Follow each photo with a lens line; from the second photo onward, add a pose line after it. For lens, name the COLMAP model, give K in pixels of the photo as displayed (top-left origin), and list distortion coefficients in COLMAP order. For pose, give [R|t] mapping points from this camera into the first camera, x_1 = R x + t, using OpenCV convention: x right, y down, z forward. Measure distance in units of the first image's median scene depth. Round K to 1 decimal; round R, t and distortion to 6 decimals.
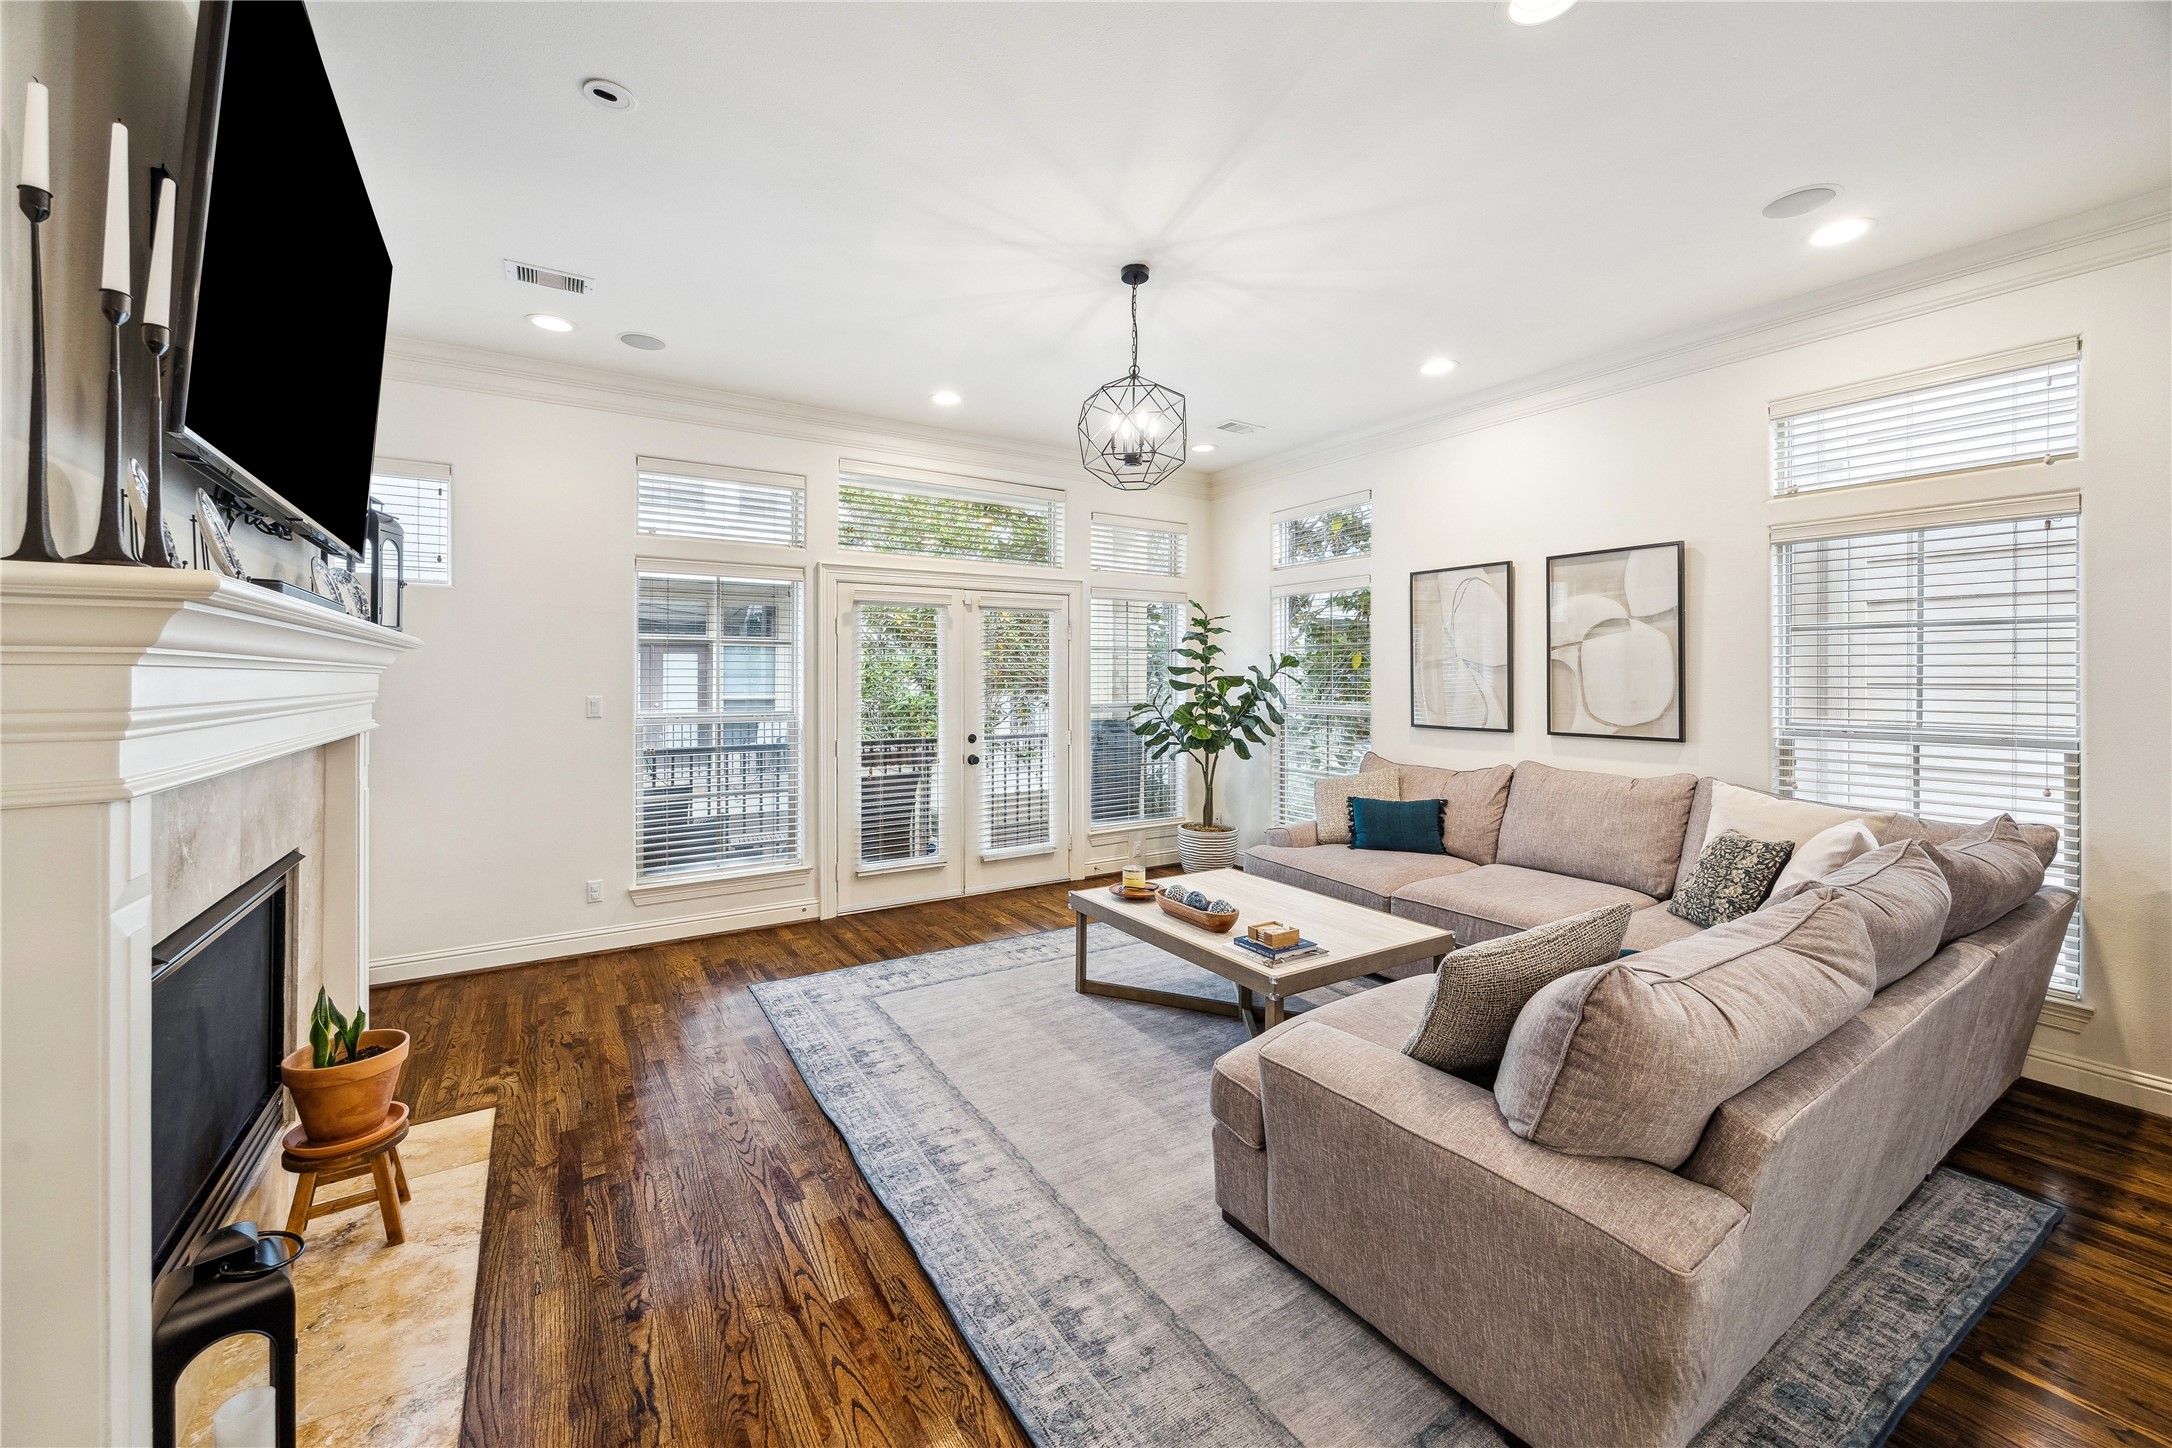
lens RADIAL K [[849.7, 0, 1084.9], [0, 849.7, 674.4], [0, 0, 1]] dist [0.004347, -0.000312]
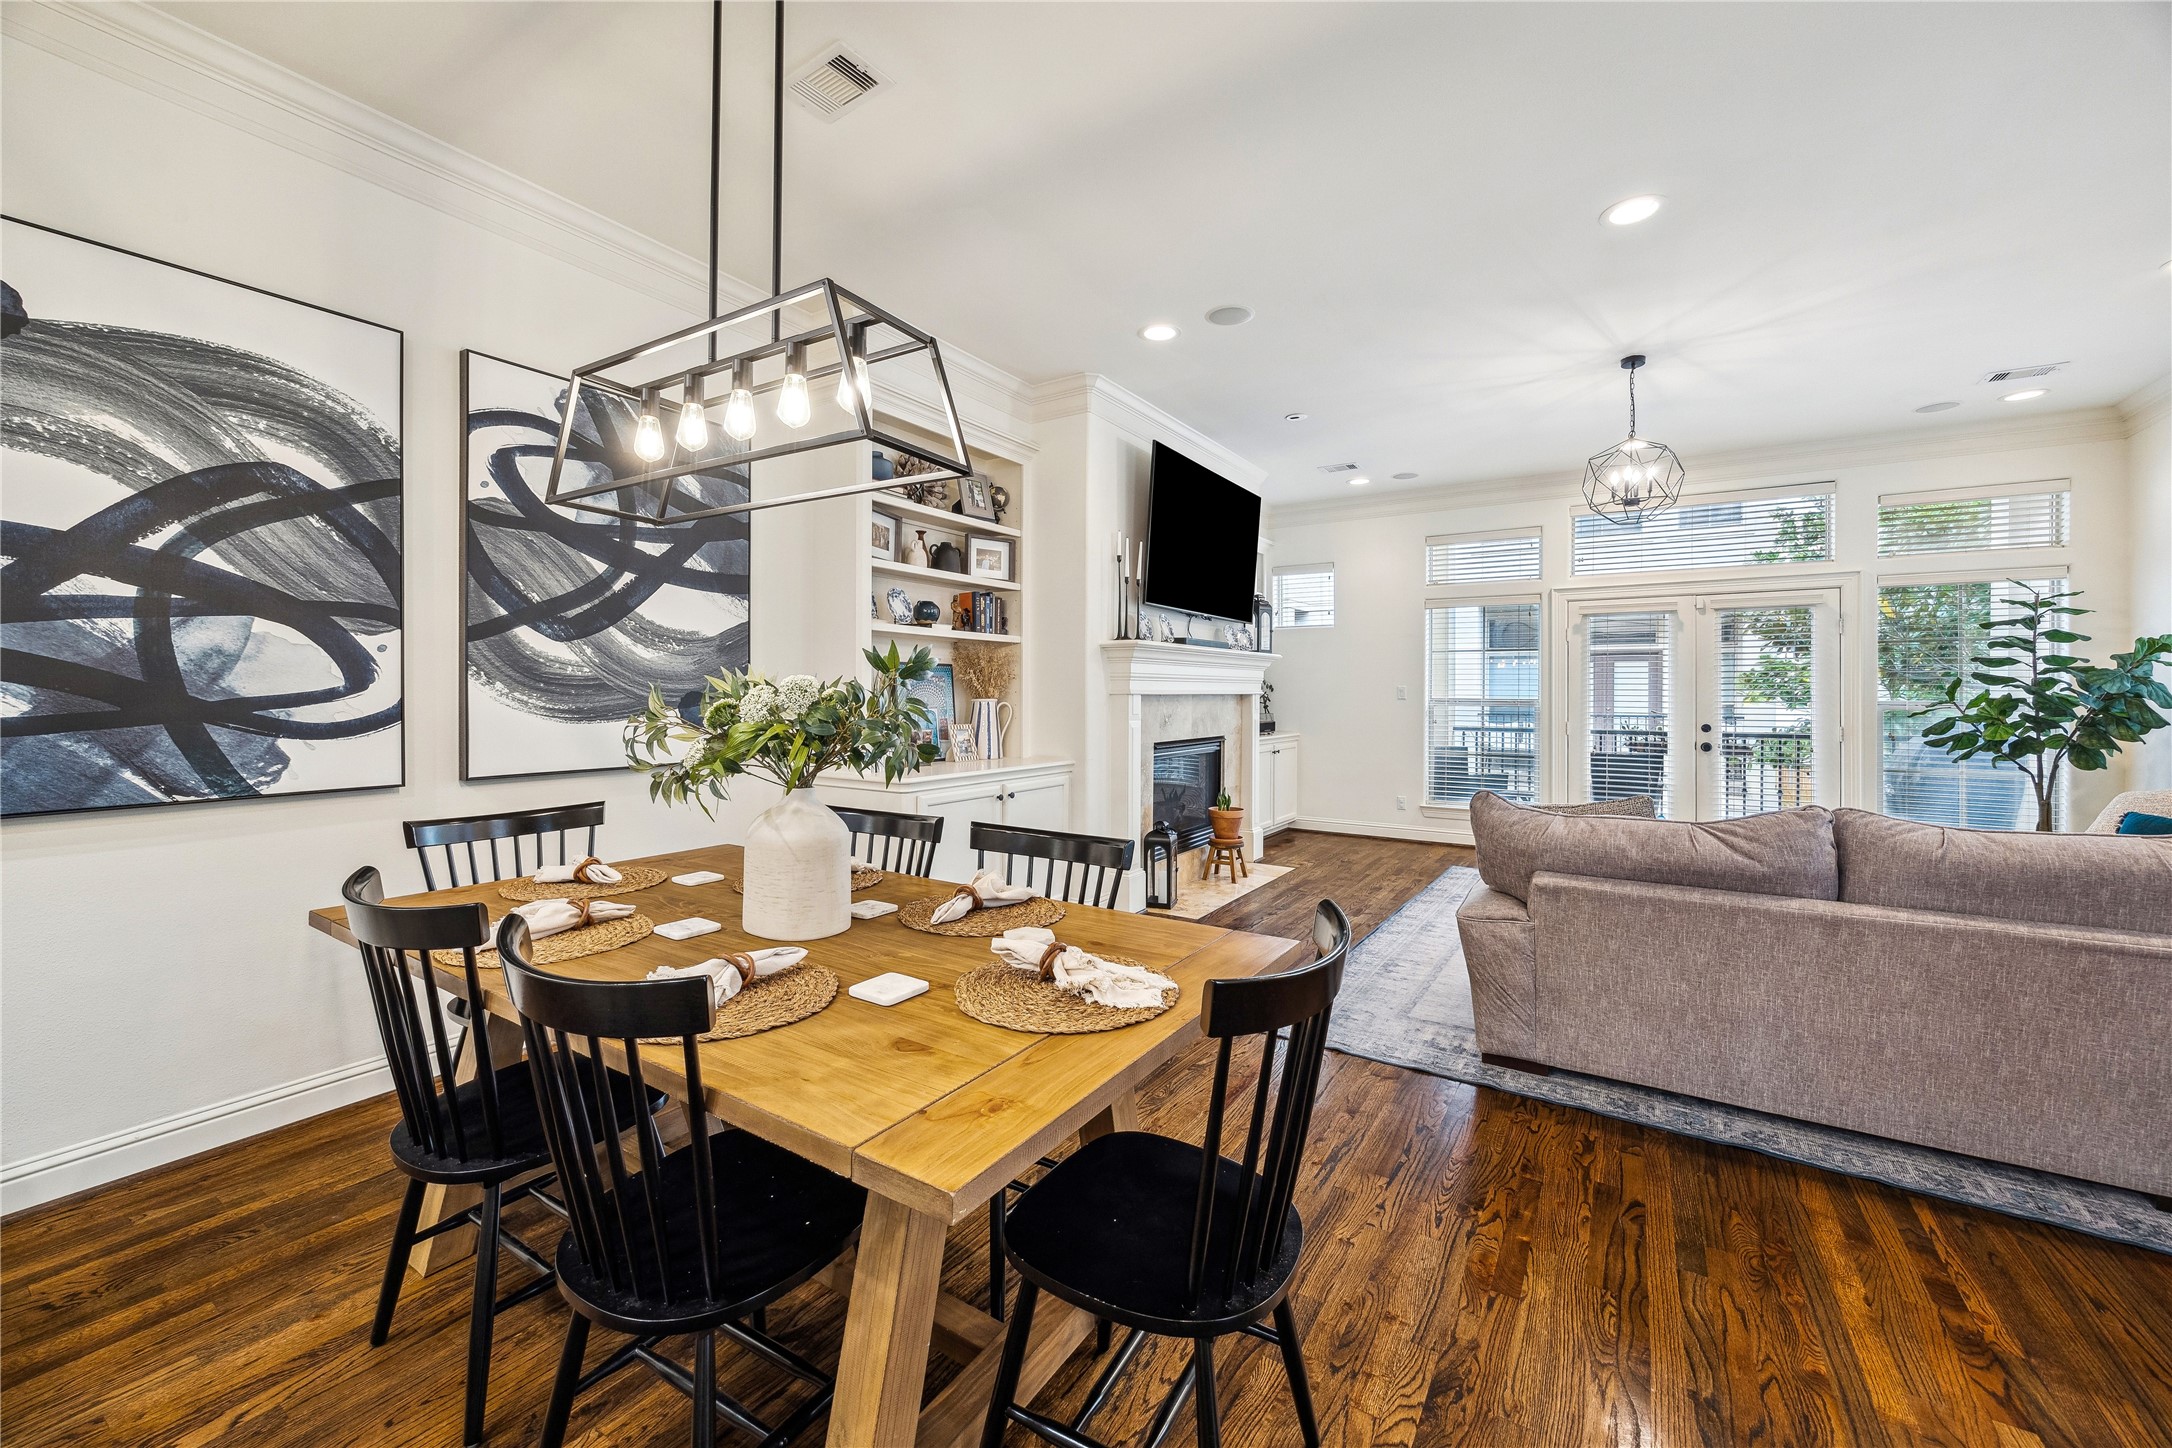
lens RADIAL K [[849.7, 0, 1087.9], [0, 849.7, 703.4], [0, 0, 1]] dist [0.004347, -0.000312]
pose [[0.400930, 0.016946, -0.915952, 0.791894], [-0.001097, 0.999837, 0.018017, 0.033451], [0.916108, -0.006218, 0.400883, -0.266088]]
